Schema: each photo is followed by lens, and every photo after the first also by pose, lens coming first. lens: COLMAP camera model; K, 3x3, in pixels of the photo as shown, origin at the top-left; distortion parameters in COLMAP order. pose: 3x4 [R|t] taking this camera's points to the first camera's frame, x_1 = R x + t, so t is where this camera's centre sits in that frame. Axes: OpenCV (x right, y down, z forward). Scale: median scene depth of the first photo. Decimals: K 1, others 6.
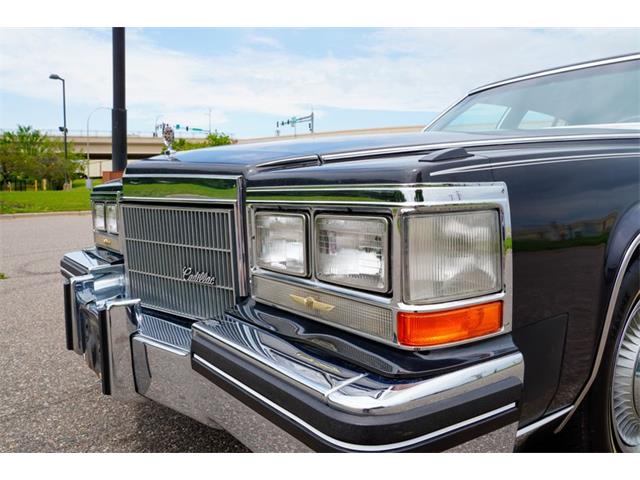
lens RADIAL K [[505.7, 0, 320.0], [0, 505.7, 240.0], [0, 0, 1]] dist [-0.127179, 0.131718]
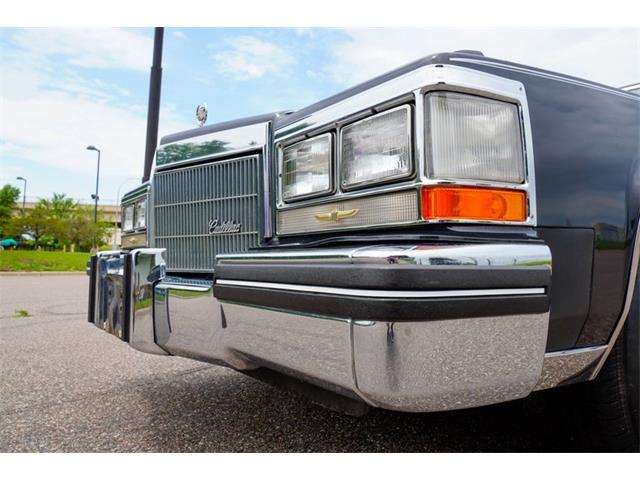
lens RADIAL K [[505.7, 0, 320.0], [0, 505.7, 240.0], [0, 0, 1]] dist [-0.127179, 0.131718]
pose [[0.998933, 0.017115, -0.042903, -0.002342], [-0.023585, 0.987606, -0.155169, 0.165127], [0.039716, 0.156015, 0.986956, 0.002069]]
